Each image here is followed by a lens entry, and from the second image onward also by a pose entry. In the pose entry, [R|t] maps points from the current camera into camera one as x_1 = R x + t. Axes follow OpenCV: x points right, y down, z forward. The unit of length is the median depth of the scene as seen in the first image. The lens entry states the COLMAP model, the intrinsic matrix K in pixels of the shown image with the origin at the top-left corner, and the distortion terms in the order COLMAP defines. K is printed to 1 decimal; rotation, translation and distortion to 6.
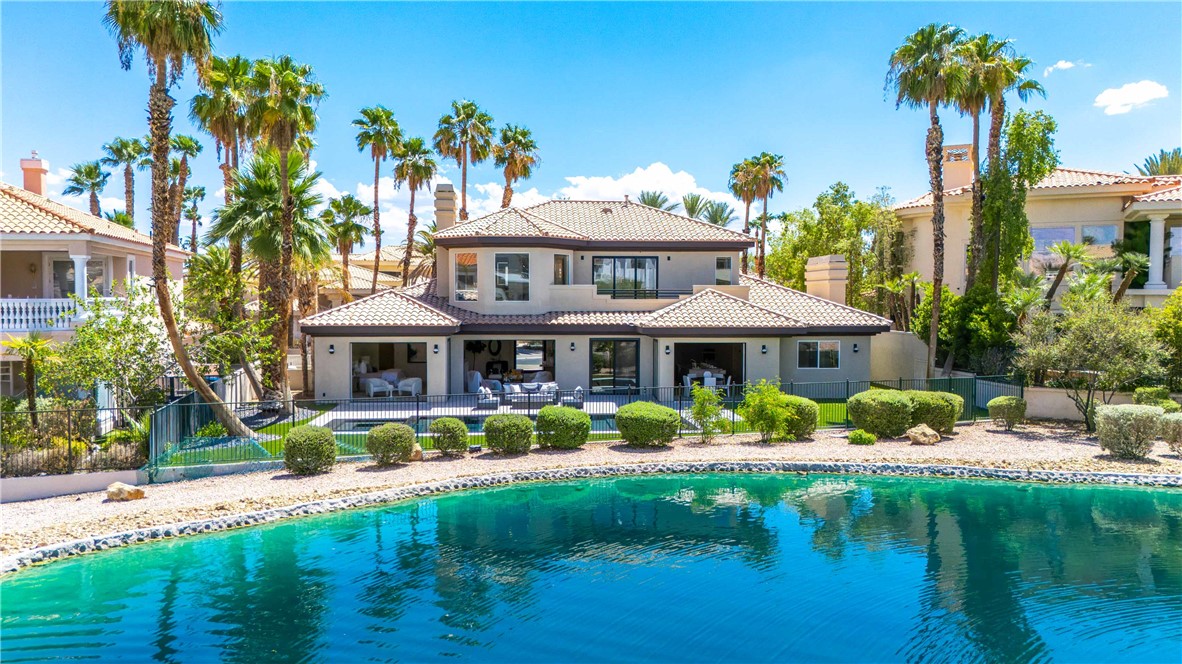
lens RADIAL K [[860.8, 0, 592.8], [0, 860.8, 334.9], [0, 0, 1]] dist [0.030949, -0.014238]
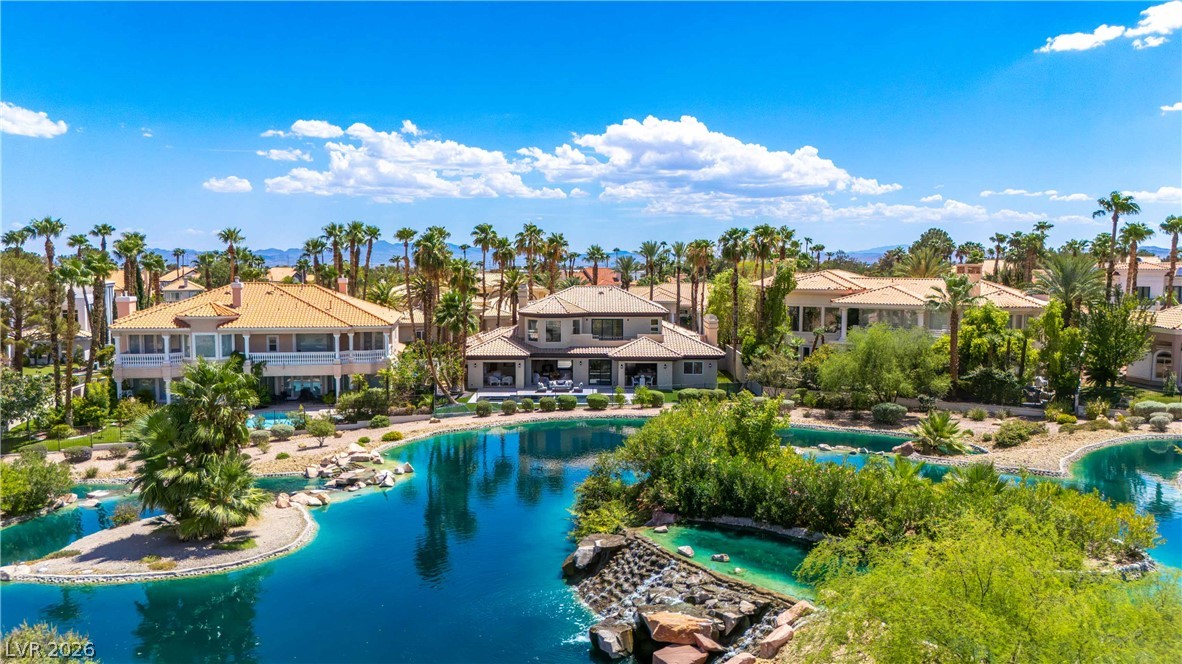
lens RADIAL K [[860.8, 0, 586.3], [0, 860.8, 336.0], [0, 0, 1]] dist [0.030949, -0.014238]
pose [[0.996918, 0.007282, -0.078106, 0.166266], [-0.003621, 0.998892, 0.046915, -0.162922], [0.078361, -0.046487, 0.995841, -1.211429]]
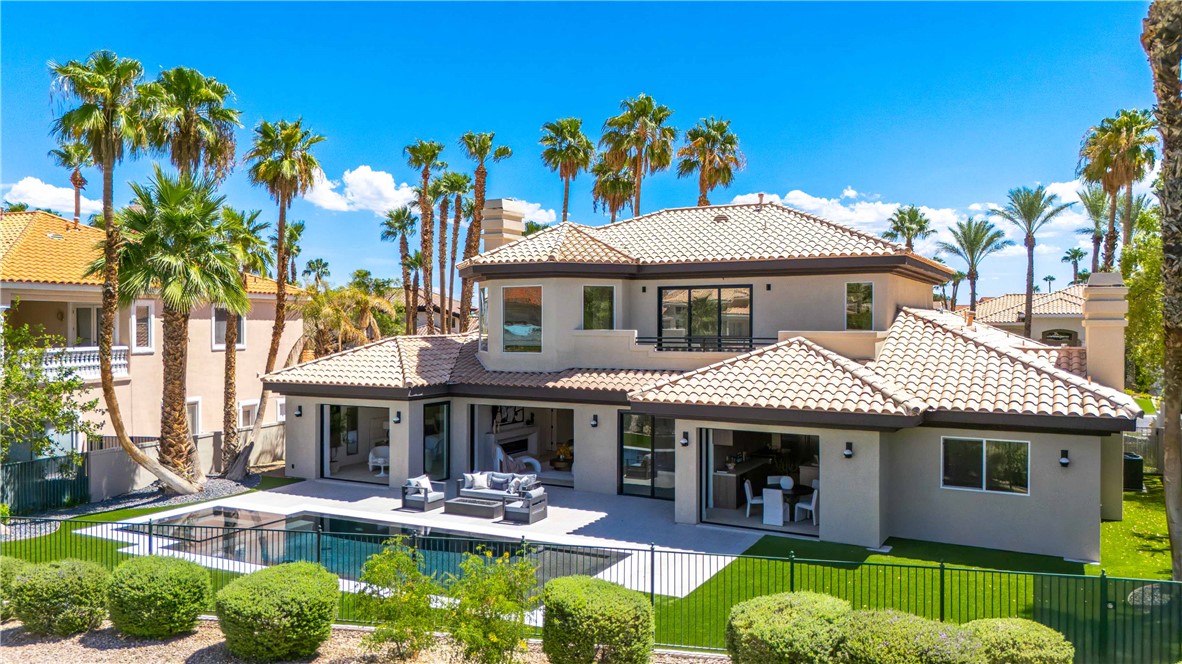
lens RADIAL K [[860.8, 0, 592.8], [0, 860.8, 318.9], [0, 0, 1]] dist [0.030949, -0.014238]
pose [[0.843636, -0.003722, -0.536902, 0.352397], [-0.022159, 0.998883, -0.041743, -0.039960], [0.536458, 0.047113, 0.842611, 0.435668]]
